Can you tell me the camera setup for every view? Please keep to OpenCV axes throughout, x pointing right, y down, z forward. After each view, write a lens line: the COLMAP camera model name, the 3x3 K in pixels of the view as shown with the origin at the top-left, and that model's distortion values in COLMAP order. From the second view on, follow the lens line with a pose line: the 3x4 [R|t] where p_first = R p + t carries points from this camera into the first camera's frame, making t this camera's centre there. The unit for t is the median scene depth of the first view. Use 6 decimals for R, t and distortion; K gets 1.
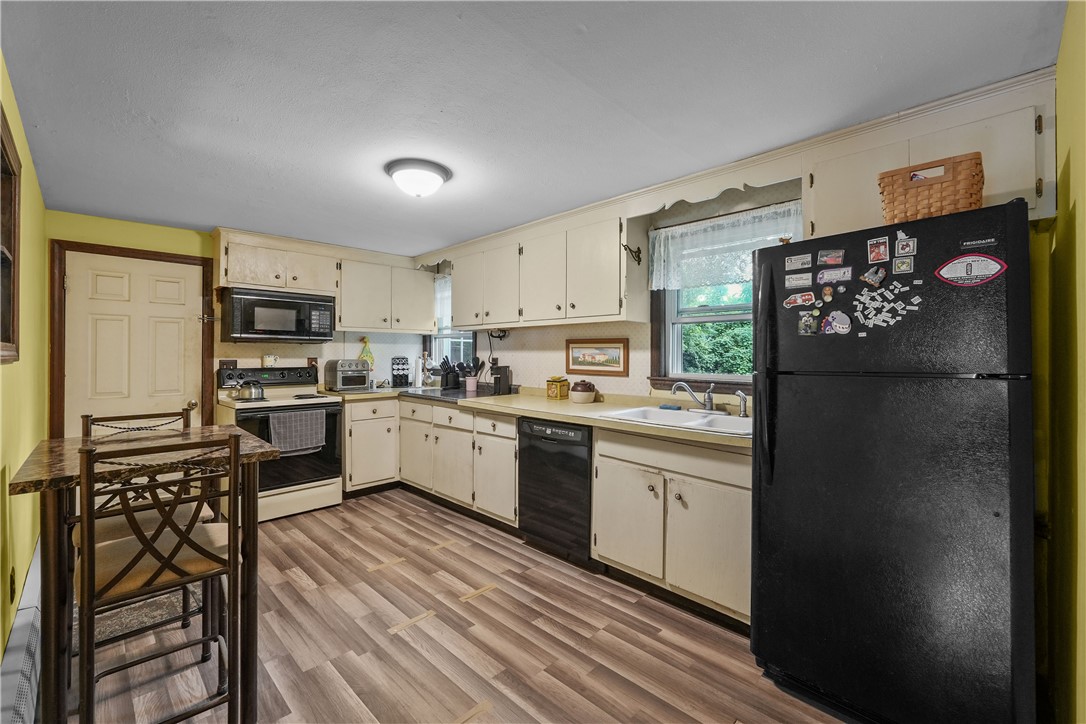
lens RADIAL K [[456.8, 0, 541.8], [0, 456.8, 354.7], [0, 0, 1]] dist [-0.008187, 0.003147]
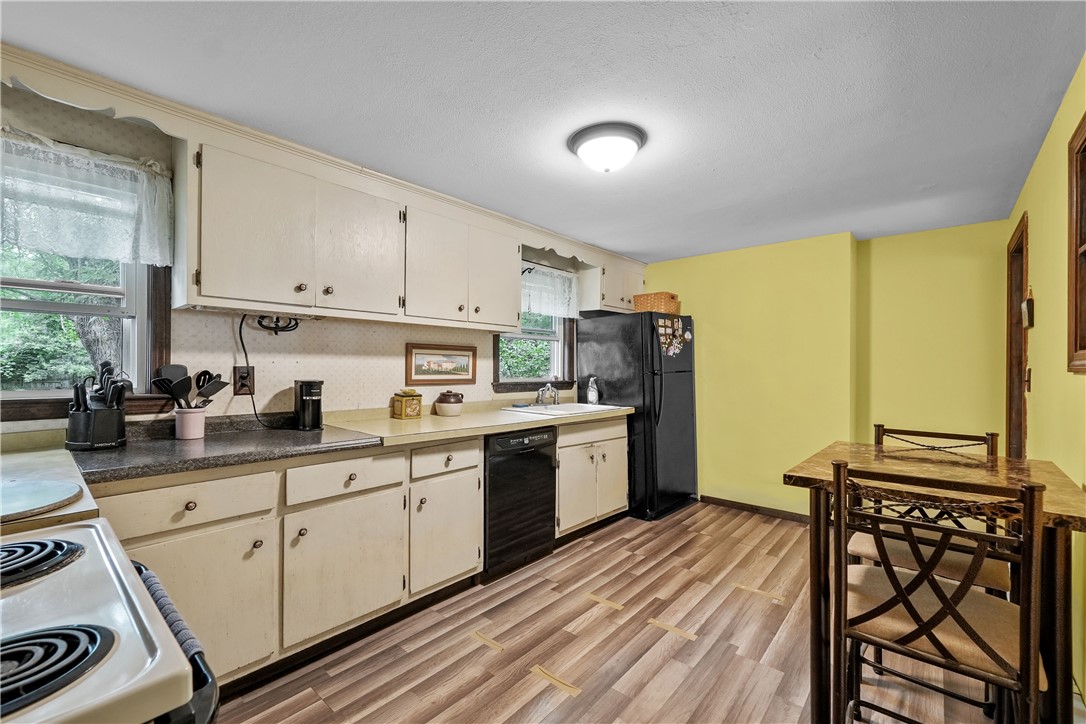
lens RADIAL K [[456.8, 0, 539.0], [0, 456.8, 366.8], [0, 0, 1]] dist [-0.008187, 0.003147]
pose [[-0.061412, -0.004417, 0.998103, -0.940229], [-0.005880, 0.999974, 0.004063, 0.004741], [-0.998095, -0.005619, -0.061436, 1.008207]]
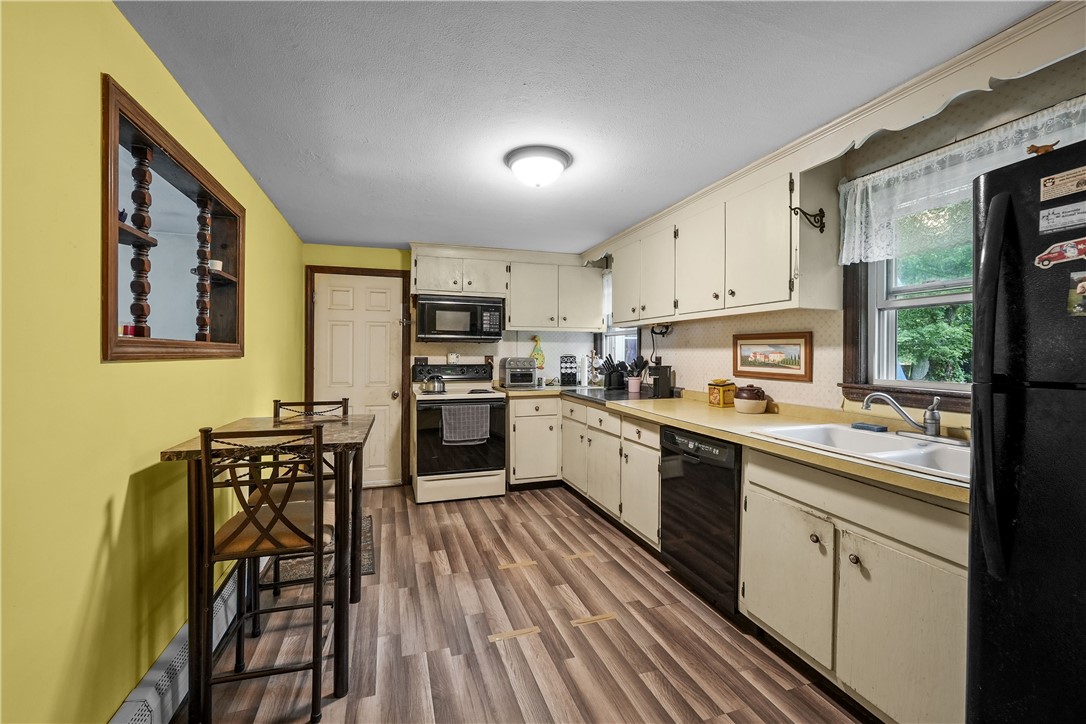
lens RADIAL K [[456.8, 0, 541.3], [0, 456.8, 354.3], [0, 0, 1]] dist [-0.008187, 0.003147]
pose [[0.891825, 0.002580, -0.452374, 0.143439], [-0.002074, 0.999997, 0.001615, 0.001761], [0.452376, -0.000503, 0.891827, 0.133613]]
